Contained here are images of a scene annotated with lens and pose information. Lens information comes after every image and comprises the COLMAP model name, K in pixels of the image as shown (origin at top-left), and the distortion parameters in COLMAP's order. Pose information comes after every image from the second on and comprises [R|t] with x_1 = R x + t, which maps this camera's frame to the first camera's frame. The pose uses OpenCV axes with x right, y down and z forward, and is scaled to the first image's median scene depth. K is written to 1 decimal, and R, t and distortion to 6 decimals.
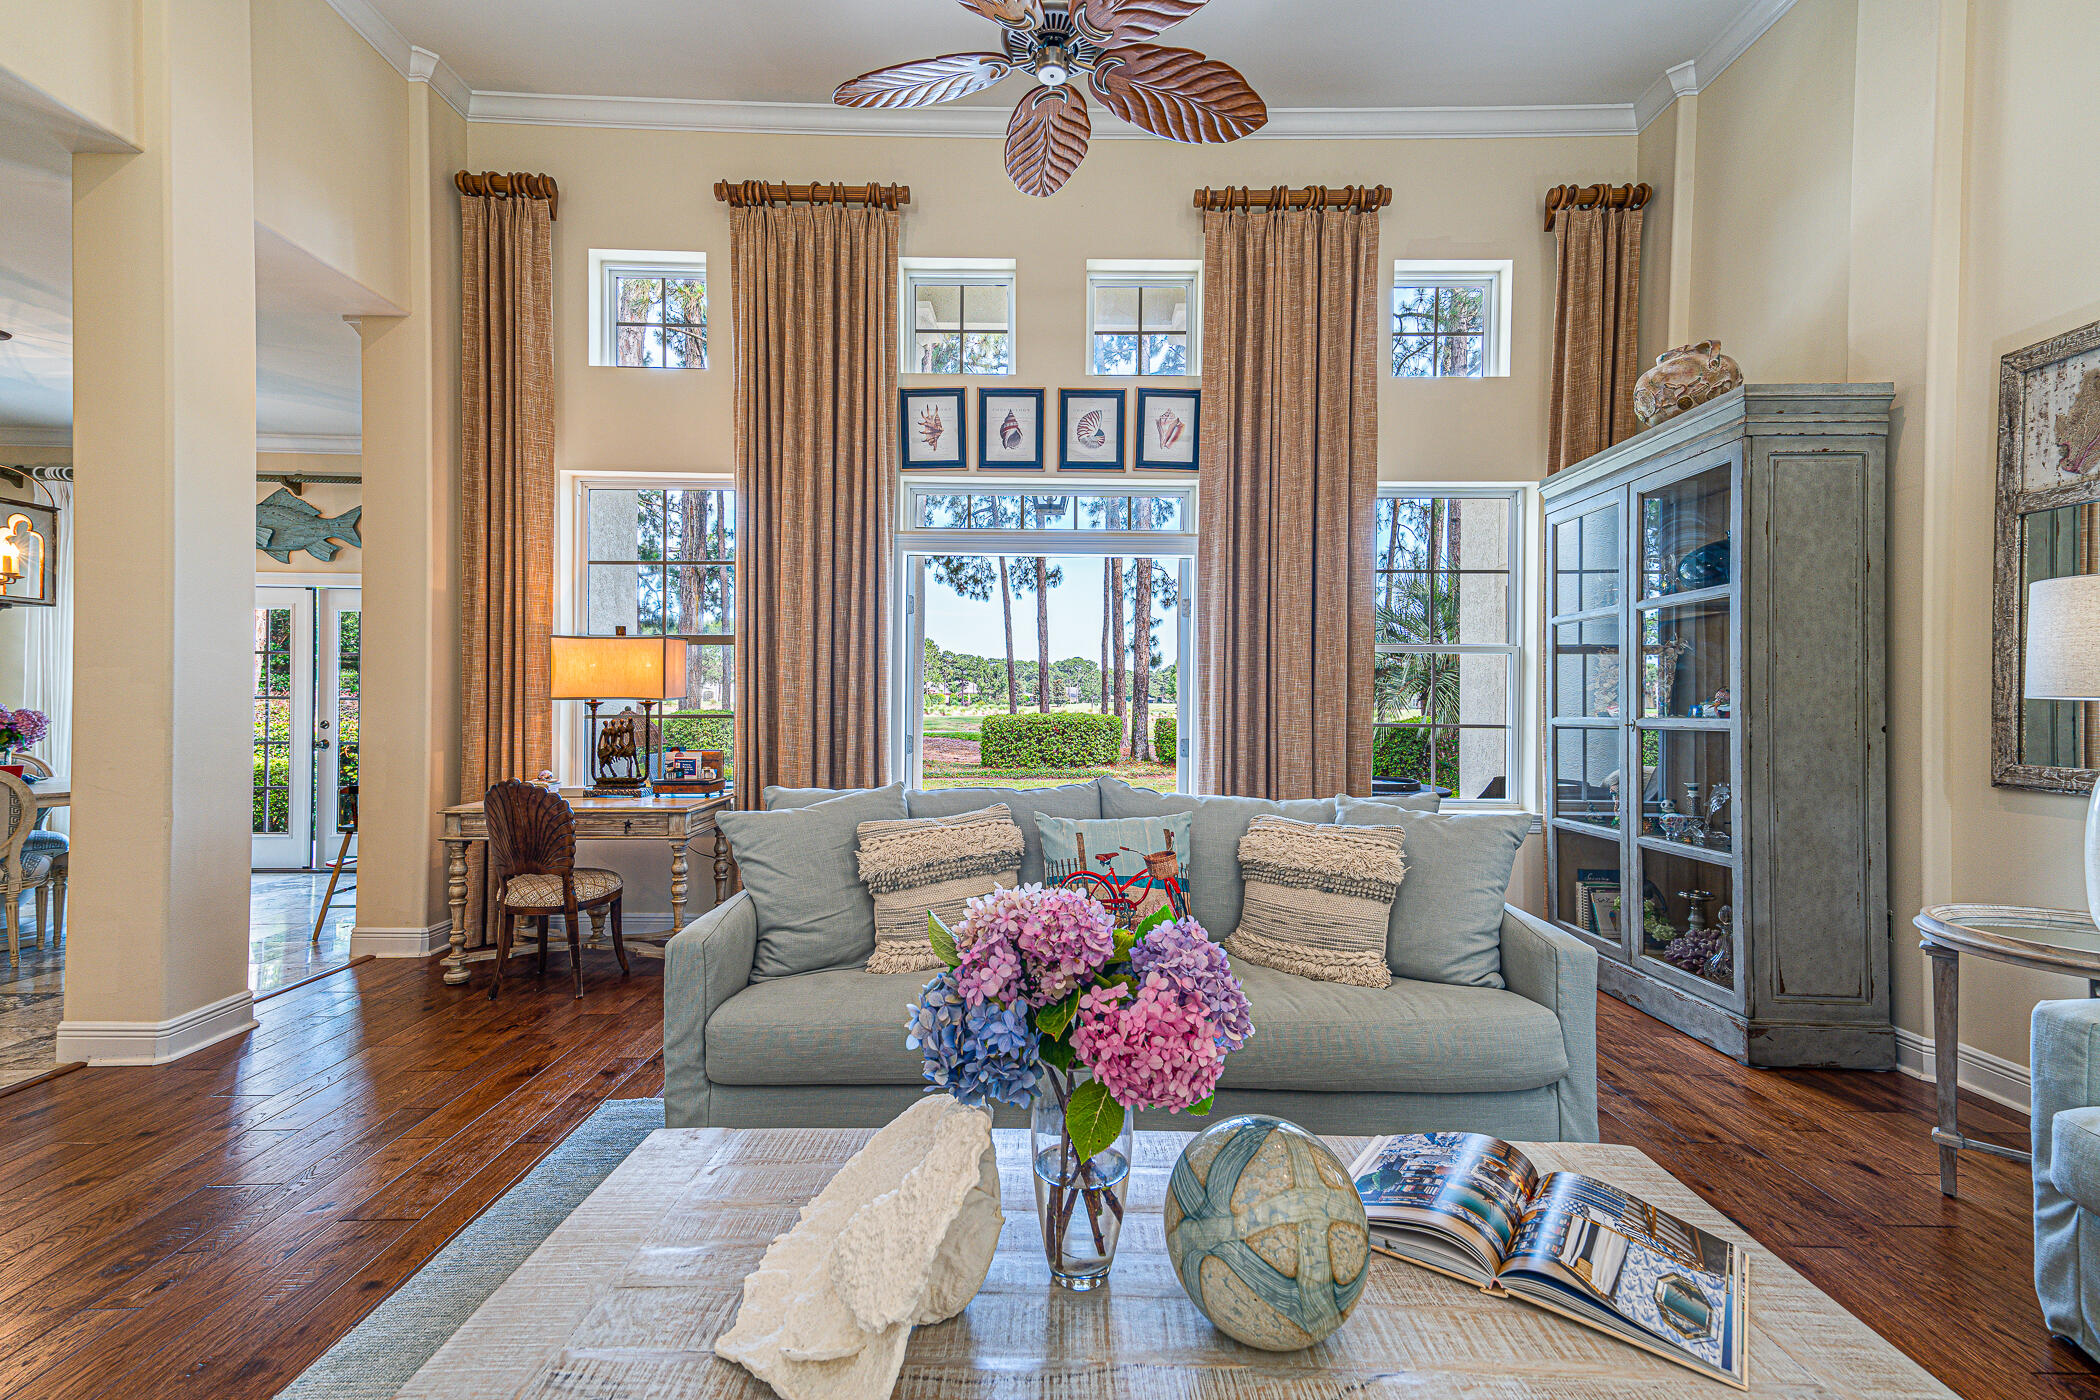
lens RADIAL K [[921.7, 0, 1046.6], [0, 921.7, 702.9], [0, 0, 1]] dist [0.031799, 0.001622]
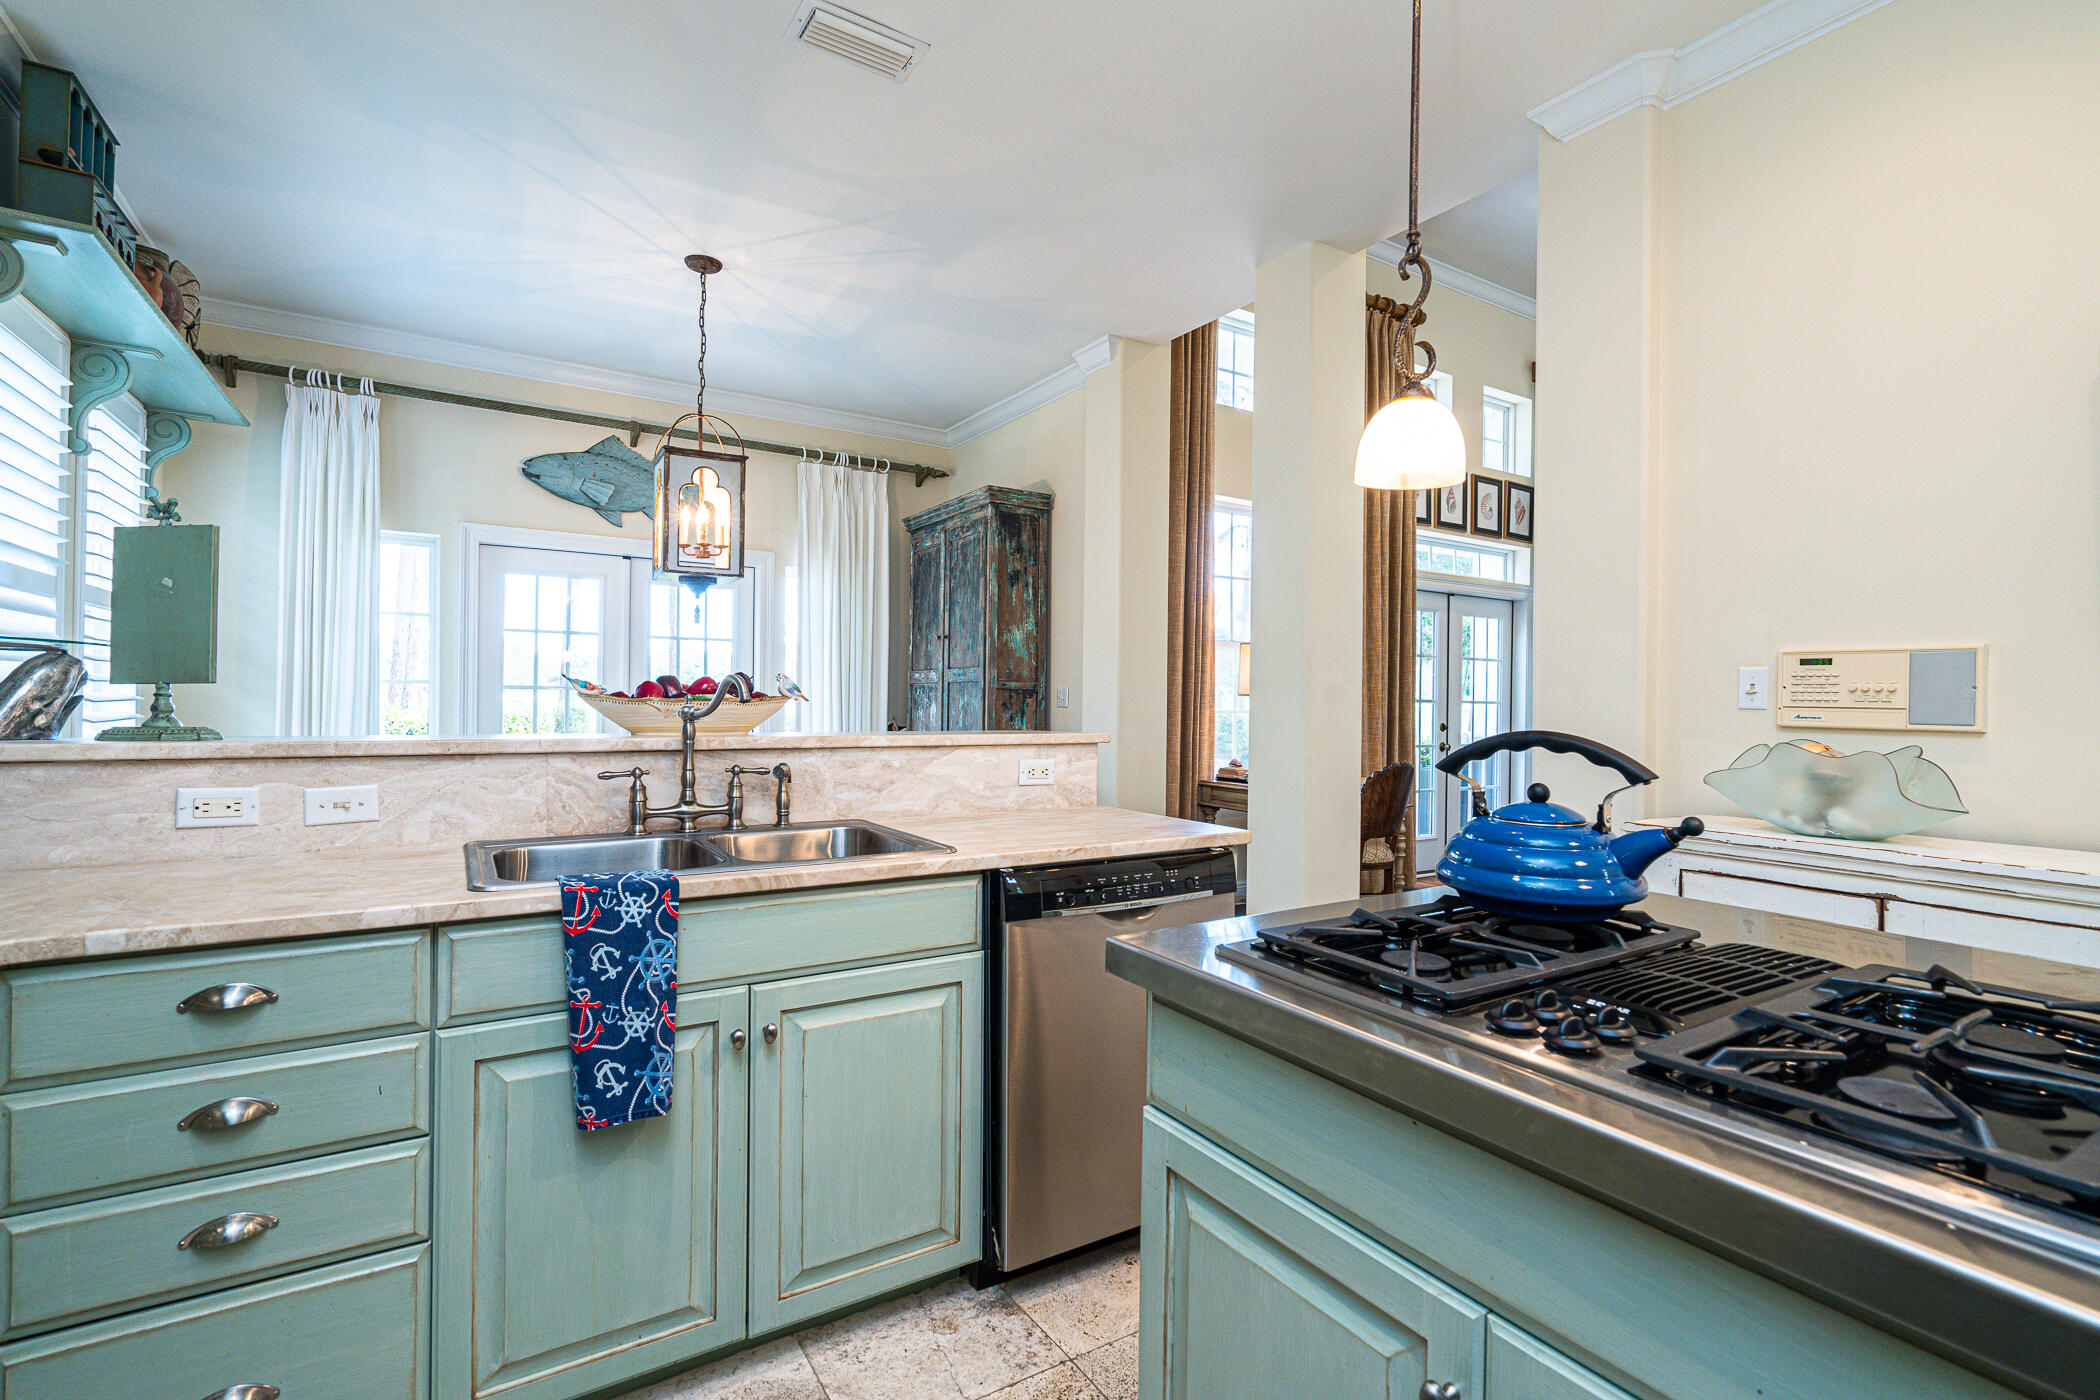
lens RADIAL K [[965.4, 0, 1053.6], [0, 965.4, 696.7], [0, 0, 1]] dist [-0.006466, 0.002510]
pose [[0.846677, 0.003277, 0.532098, -1.335725], [-0.008389, 0.999939, 0.007190, -0.010800], [-0.532042, -0.010552, 0.846652, 0.107874]]
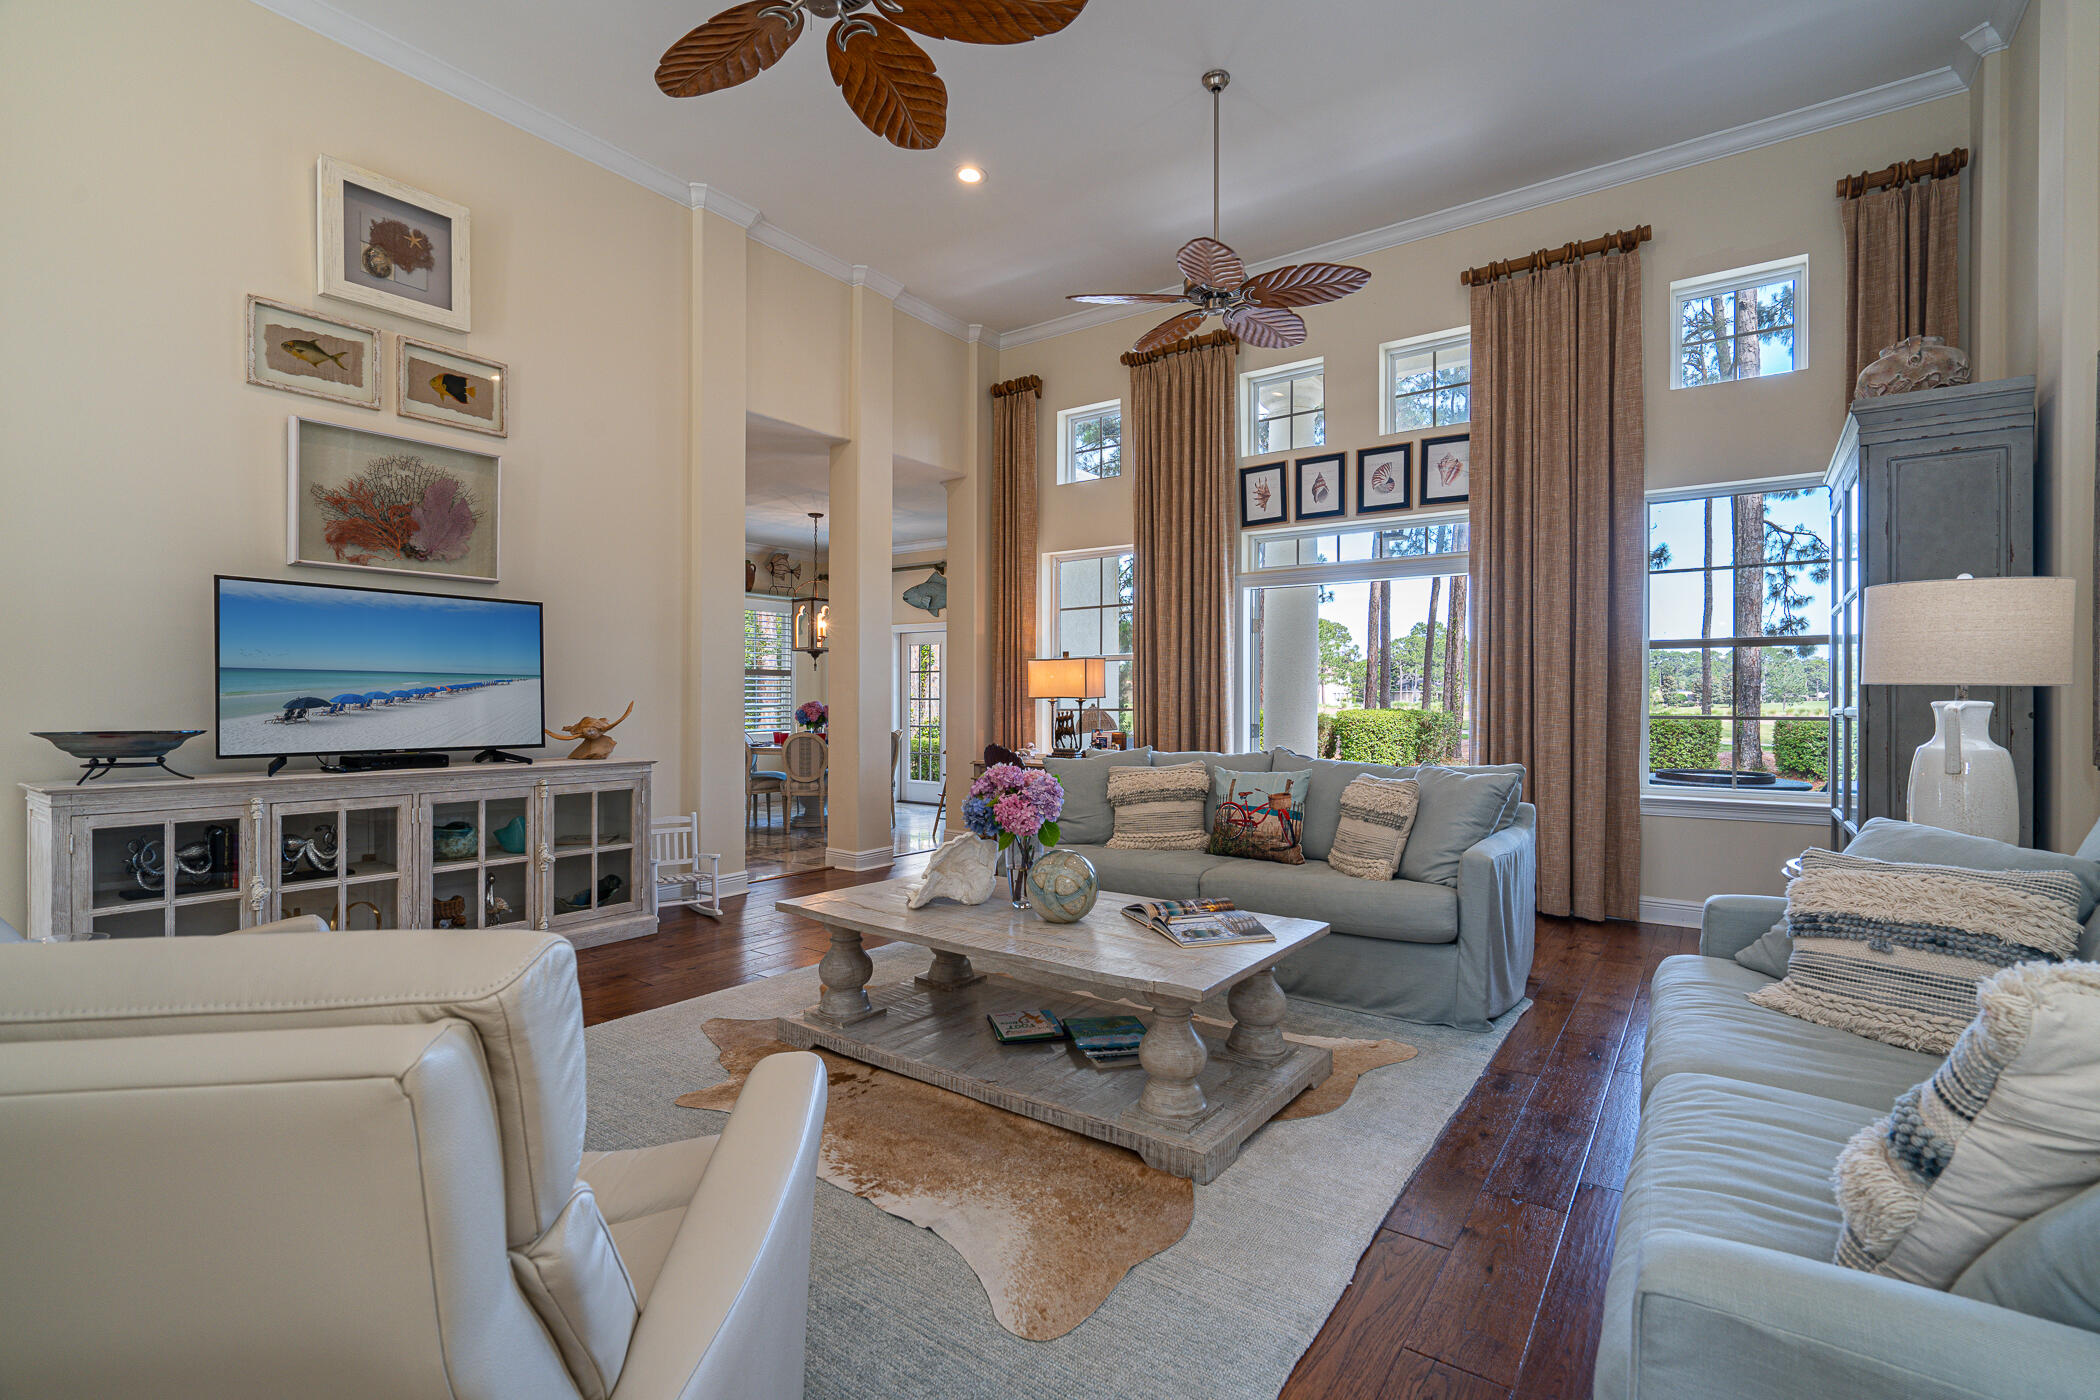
lens RADIAL K [[965.4, 0, 1051.5], [0, 965.4, 697.4], [0, 0, 1]] dist [-0.006466, 0.002510]
pose [[0.809027, -0.008557, -0.587710, 0.461864], [0.003780, 0.999949, -0.009356, 0.009402], [0.587760, 0.005347, 0.809018, -0.320582]]
